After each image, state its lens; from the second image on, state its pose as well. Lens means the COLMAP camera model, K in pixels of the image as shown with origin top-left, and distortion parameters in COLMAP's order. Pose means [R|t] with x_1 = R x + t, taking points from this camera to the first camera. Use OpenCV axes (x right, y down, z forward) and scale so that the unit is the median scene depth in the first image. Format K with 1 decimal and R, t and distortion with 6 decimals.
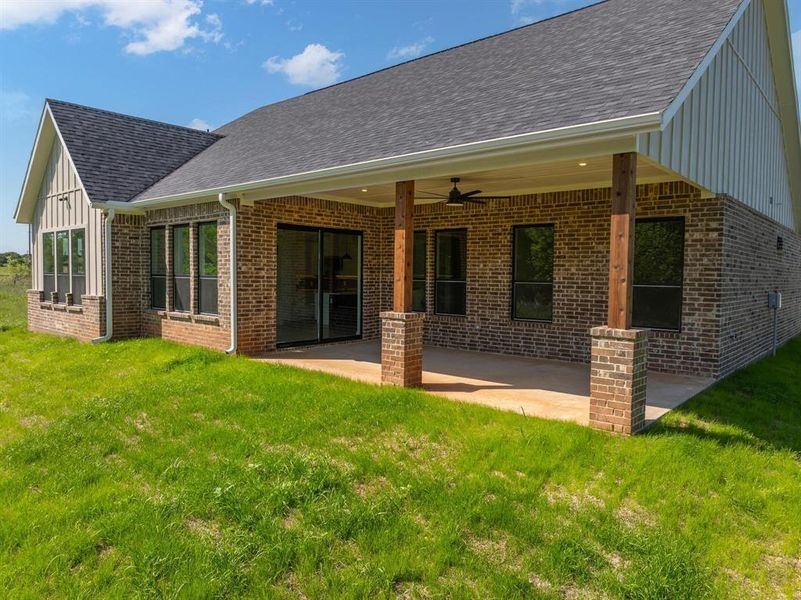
lens RADIAL K [[558.7, 0, 400.5], [0, 558.7, 300.0], [0, 0, 1]] dist [-0.001132, -0.000121]
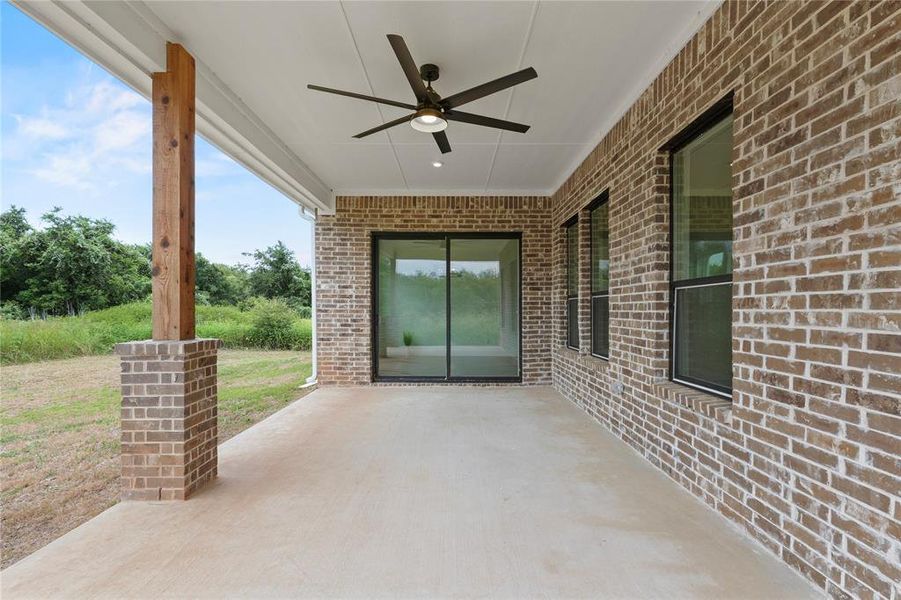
lens RADIAL K [[413.9, 0, 452.2], [0, 413.9, 313.9], [0, 0, 1]] dist [0.000760, 0.000183]
pose [[0.653640, -0.005174, -0.756788, 0.348572], [-0.029582, 0.999038, -0.032380, 0.001868], [0.756227, 0.043553, 0.652858, 0.733372]]
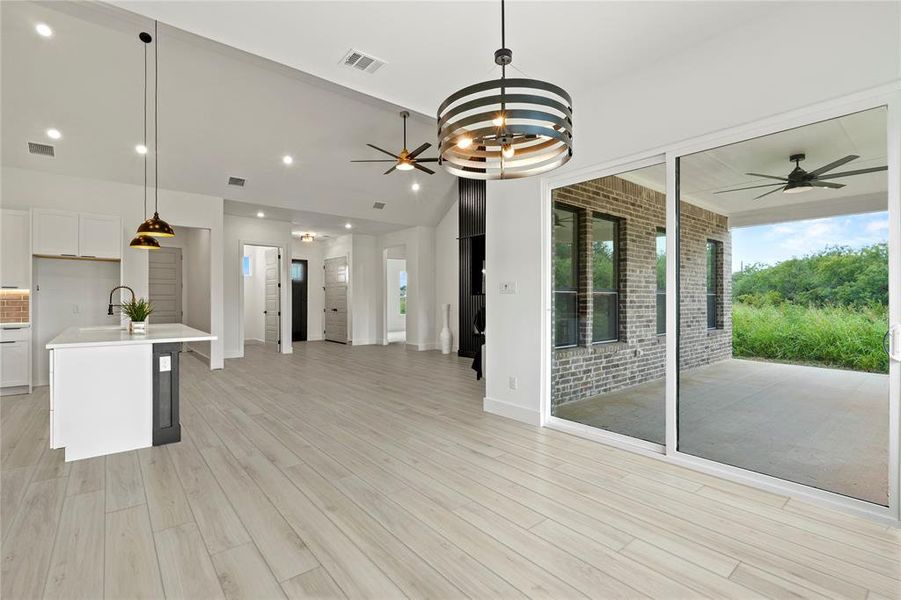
lens RADIAL K [[415.2, 0, 450.5], [0, 415.2, 300.0], [0, 0, 1]] dist [-0.000222, -0.000078]
pose [[0.162339, -0.013548, 0.986642, -0.509785], [0.049122, 0.998777, 0.005633, -0.042286], [-0.985512, 0.047551, 0.162806, 1.285735]]
